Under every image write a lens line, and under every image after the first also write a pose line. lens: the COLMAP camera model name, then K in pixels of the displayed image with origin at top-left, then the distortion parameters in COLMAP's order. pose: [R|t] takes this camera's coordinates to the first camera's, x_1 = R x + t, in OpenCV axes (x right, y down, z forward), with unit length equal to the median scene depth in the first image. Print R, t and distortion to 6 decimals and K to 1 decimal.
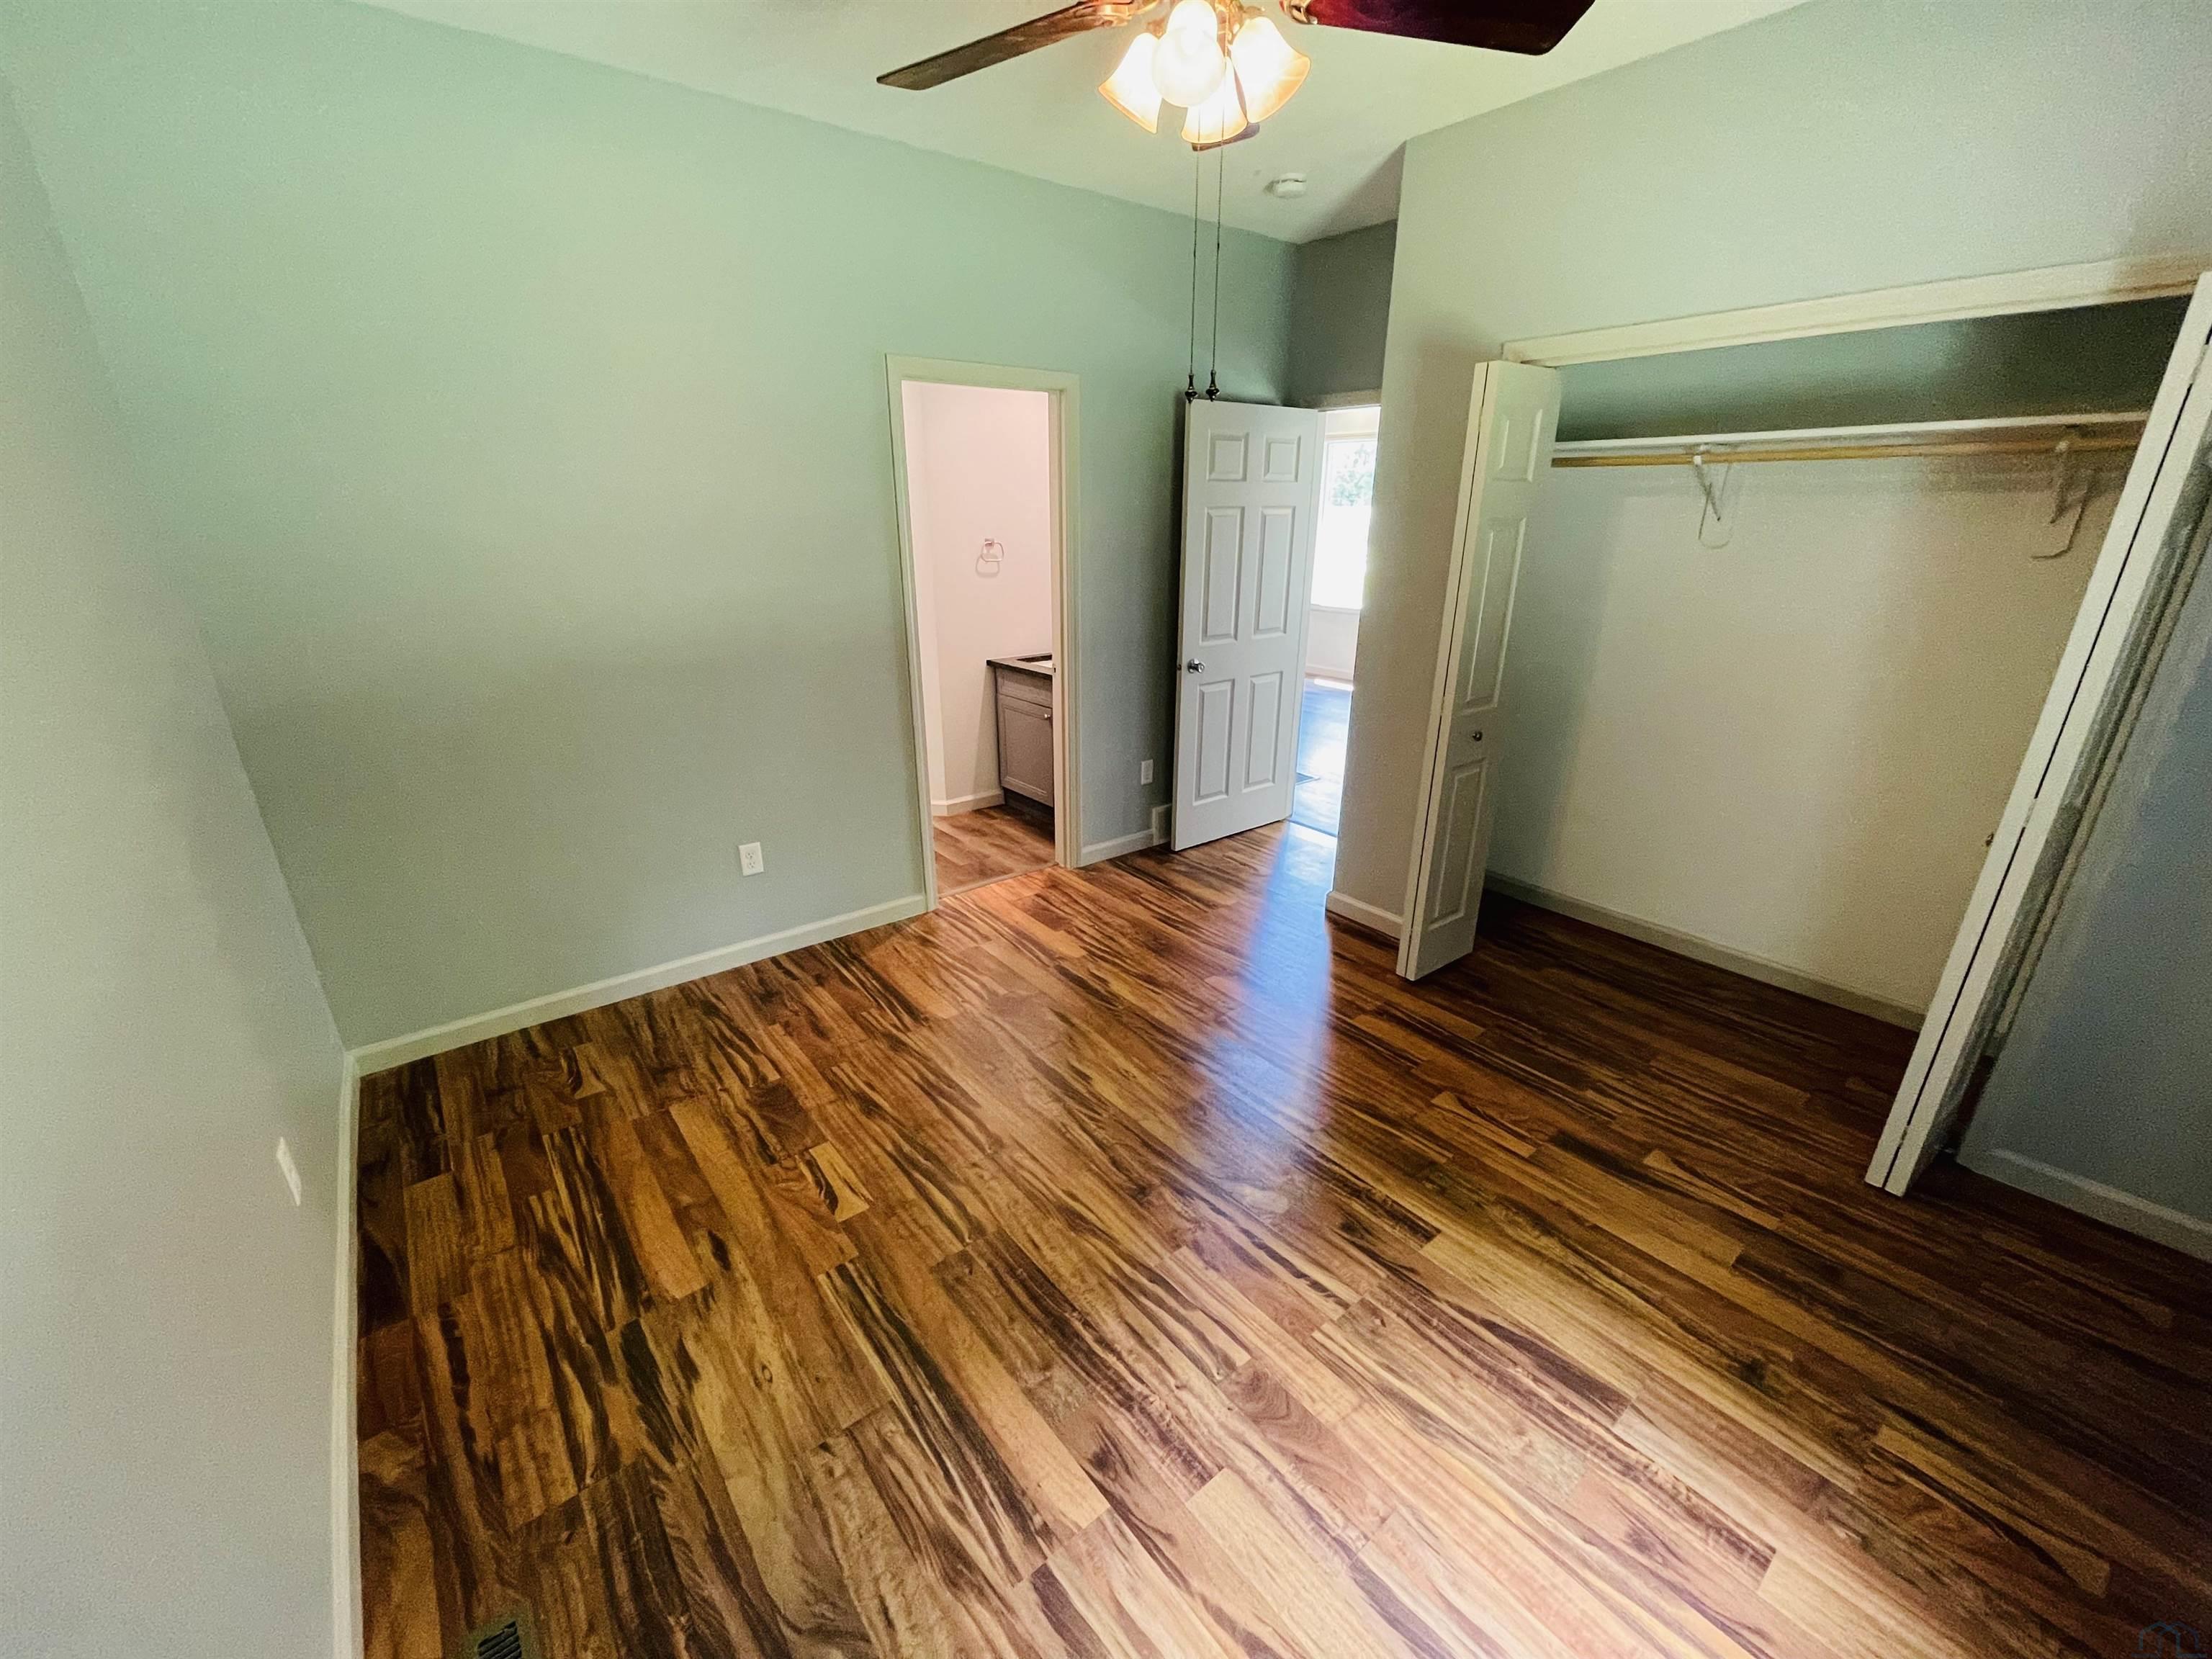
lens RADIAL K [[887.8, 0, 1094.9], [0, 887.8, 829.1], [0, 0, 1]] dist [-0.002414, 0.003743]
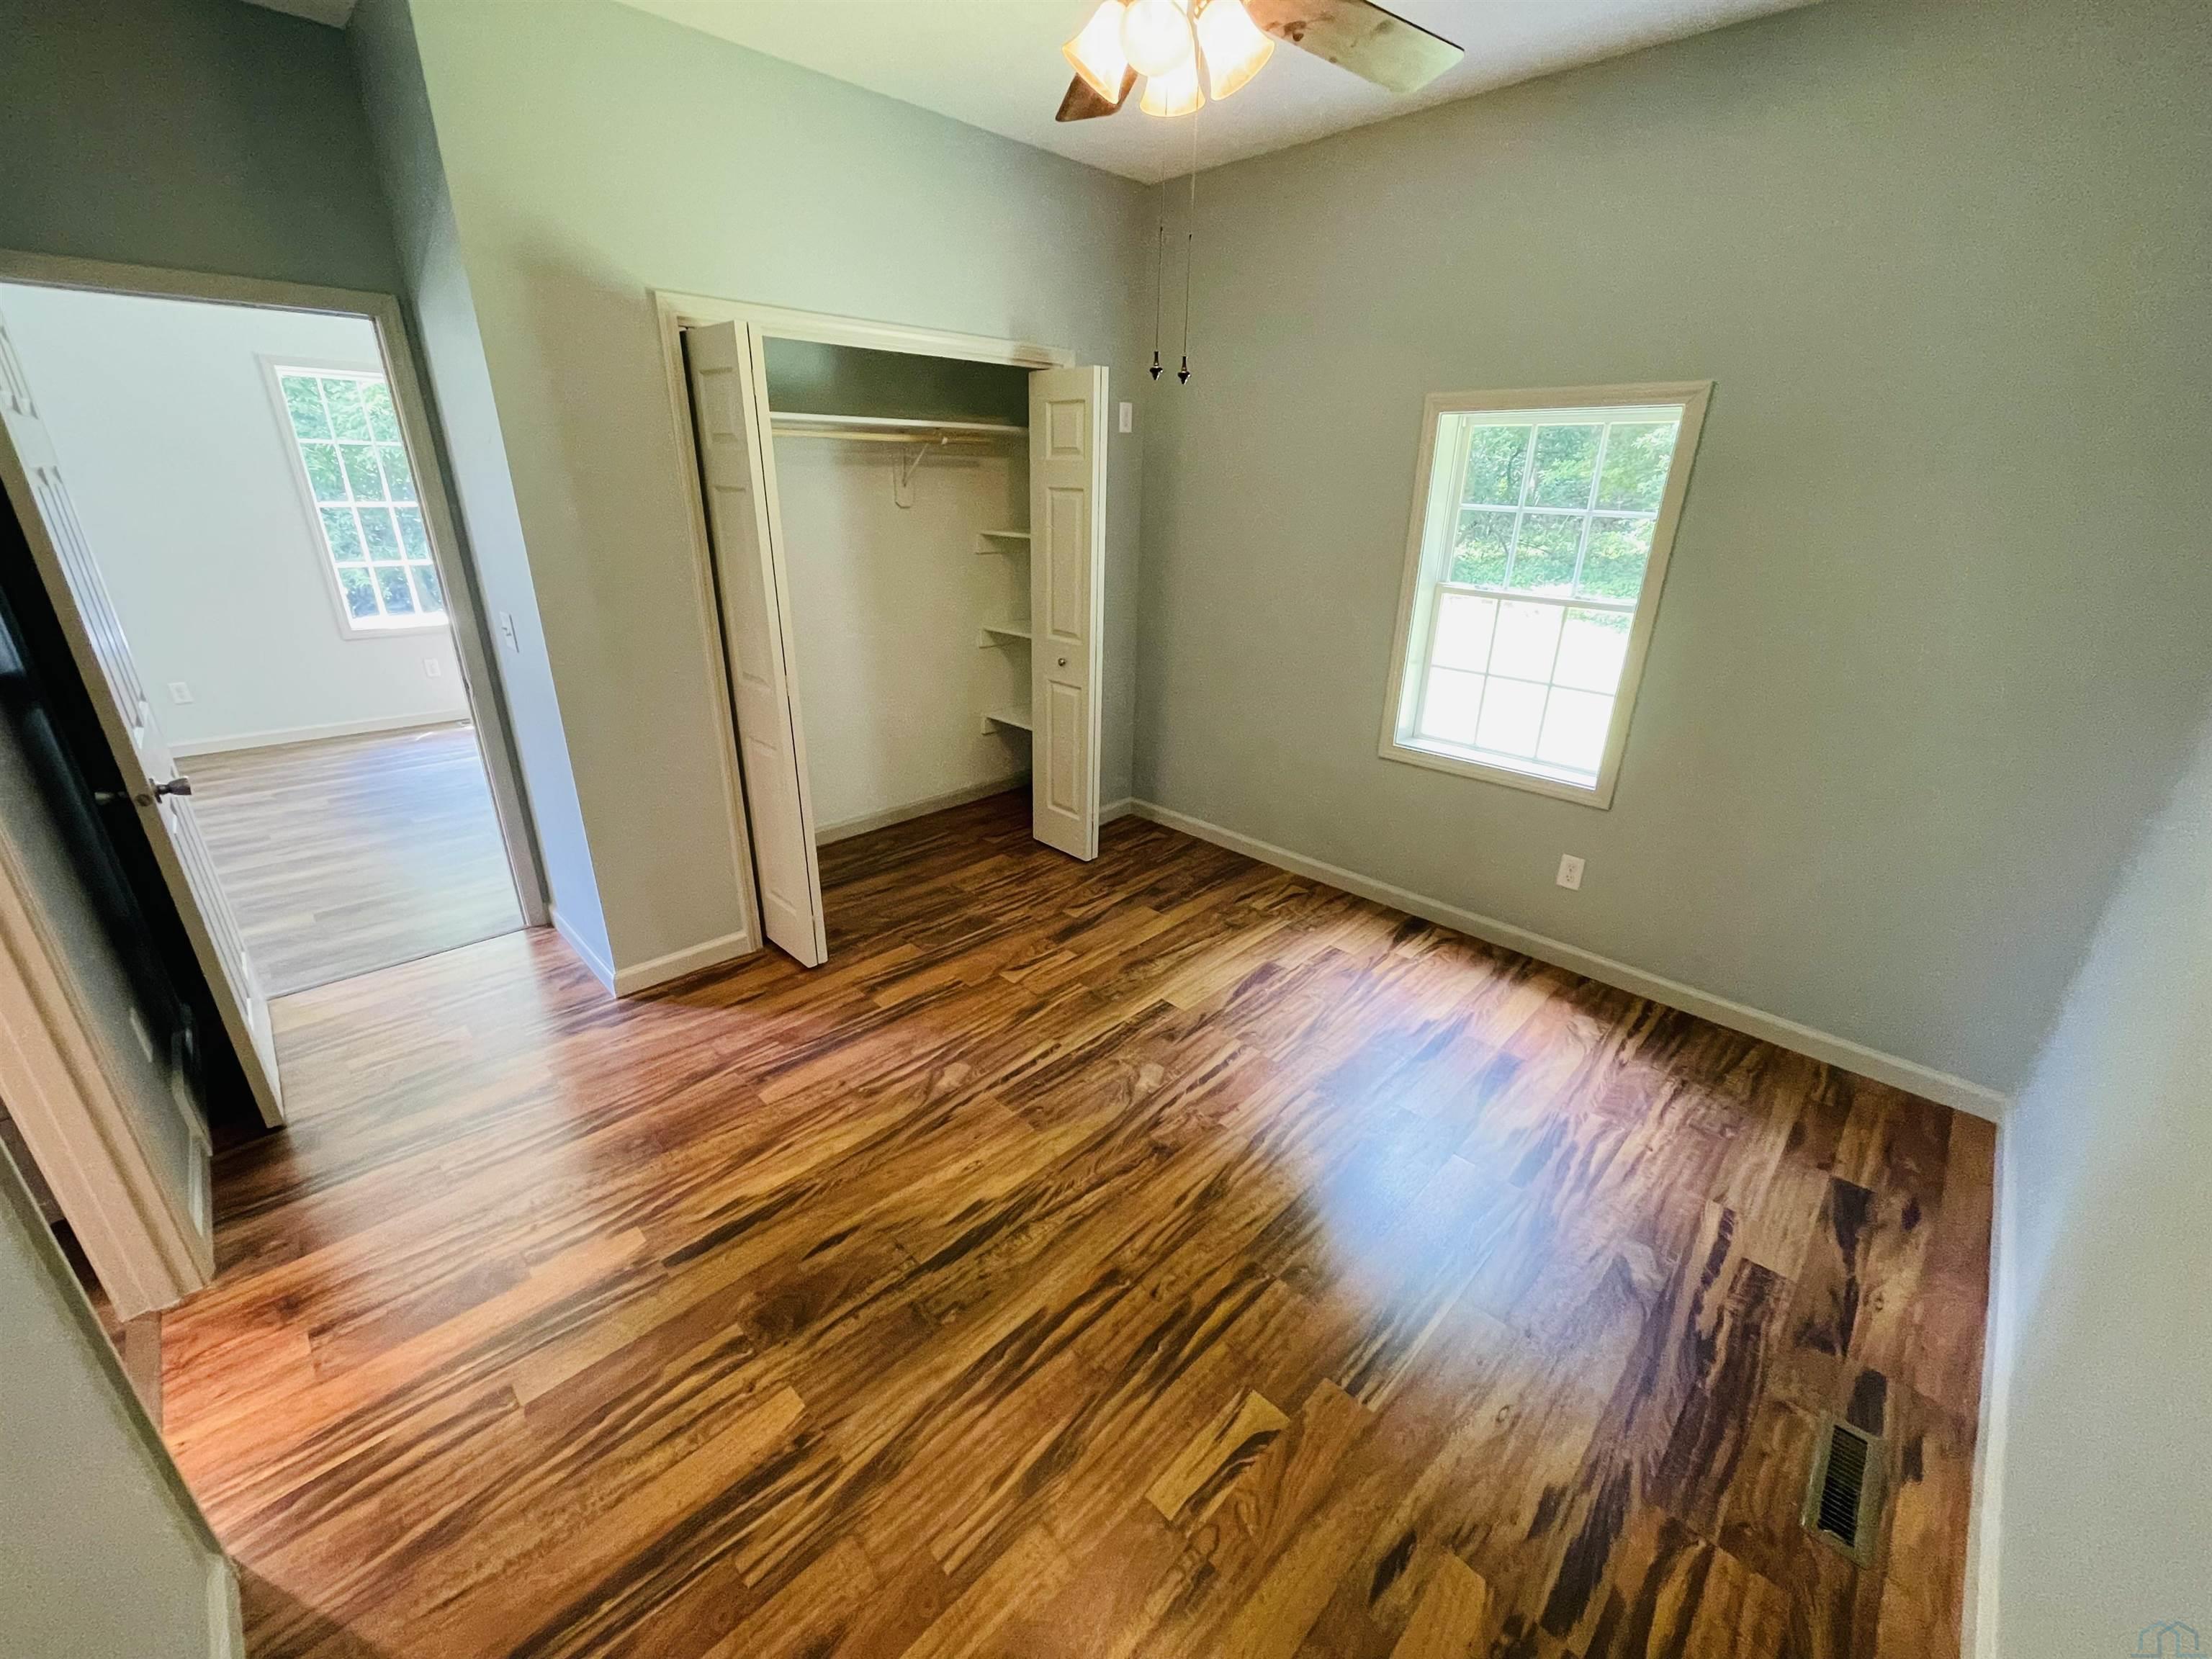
lens RADIAL K [[887.8, 0, 1094.9], [0, 887.8, 829.1], [0, 0, 1]] dist [-0.002414, 0.003743]
pose [[-0.107503, -0.368848, 0.923252, -0.796814], [0.328769, 0.863201, 0.383139, -0.354095], [-0.938272, 0.344726, 0.028469, 0.961943]]
